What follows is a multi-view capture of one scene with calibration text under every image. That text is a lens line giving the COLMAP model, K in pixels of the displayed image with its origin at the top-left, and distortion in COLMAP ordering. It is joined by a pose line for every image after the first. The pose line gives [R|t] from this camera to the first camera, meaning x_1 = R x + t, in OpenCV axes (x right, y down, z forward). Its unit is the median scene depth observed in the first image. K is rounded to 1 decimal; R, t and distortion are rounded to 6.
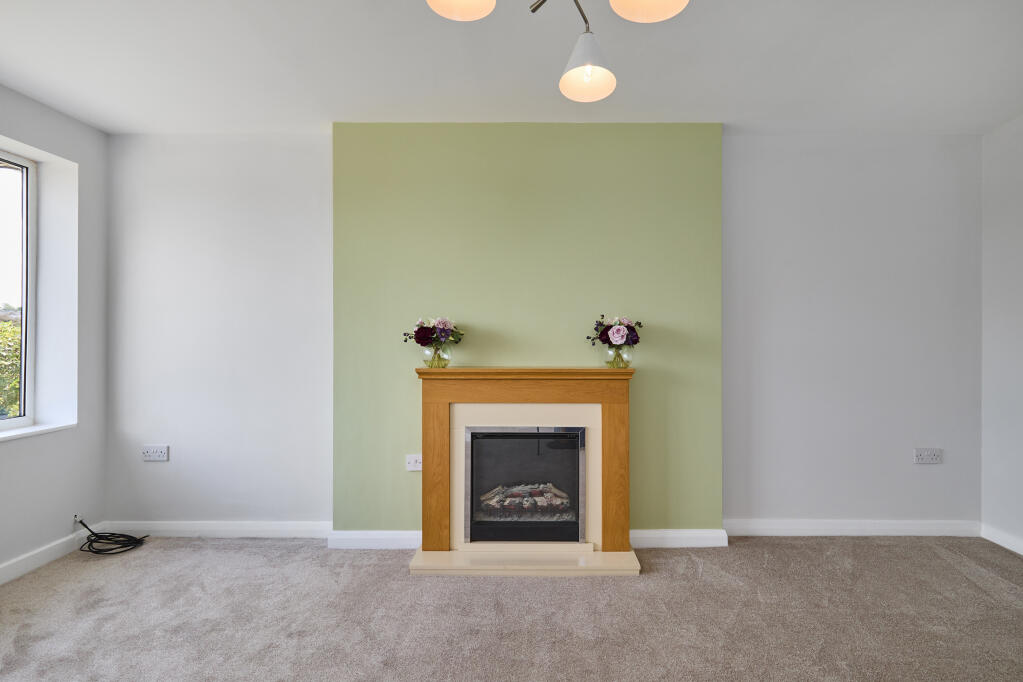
lens RADIAL K [[459.4, 0, 510.0], [0, 459.4, 344.2], [0, 0, 1]] dist [0.001940, -0.000038]
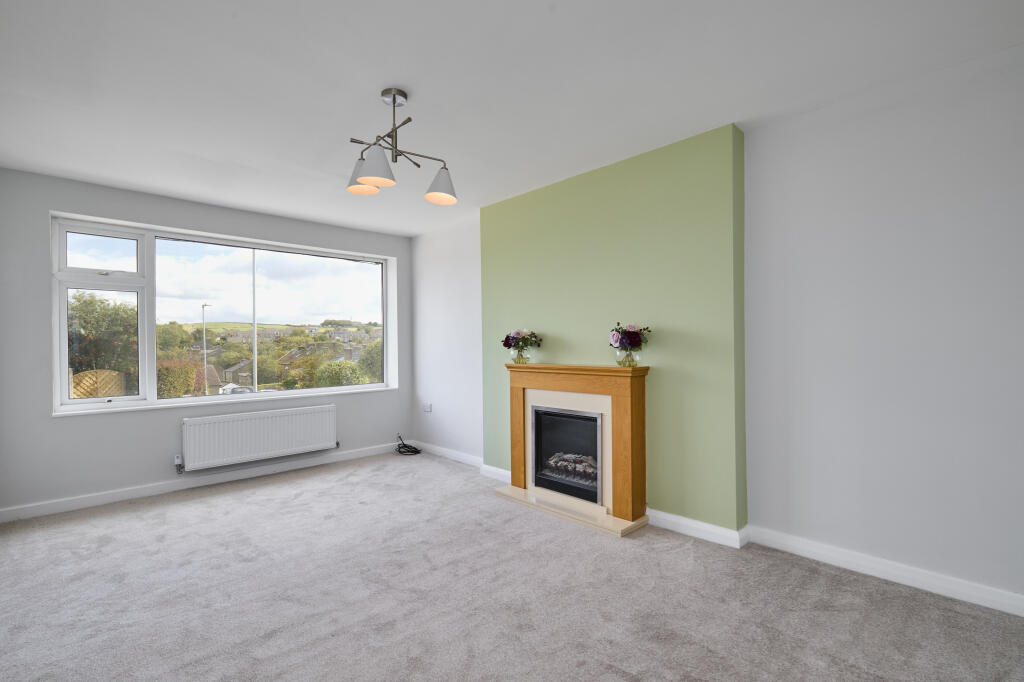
lens RADIAL K [[459.9, 0, 510.5], [0, 459.9, 344.2], [0, 0, 1]] dist [0.001940, -0.000038]
pose [[0.699176, -0.008927, -0.714894, 0.880530], [0.021430, 0.999734, 0.008475, -0.023697], [0.714629, -0.021245, 0.699181, -0.043744]]
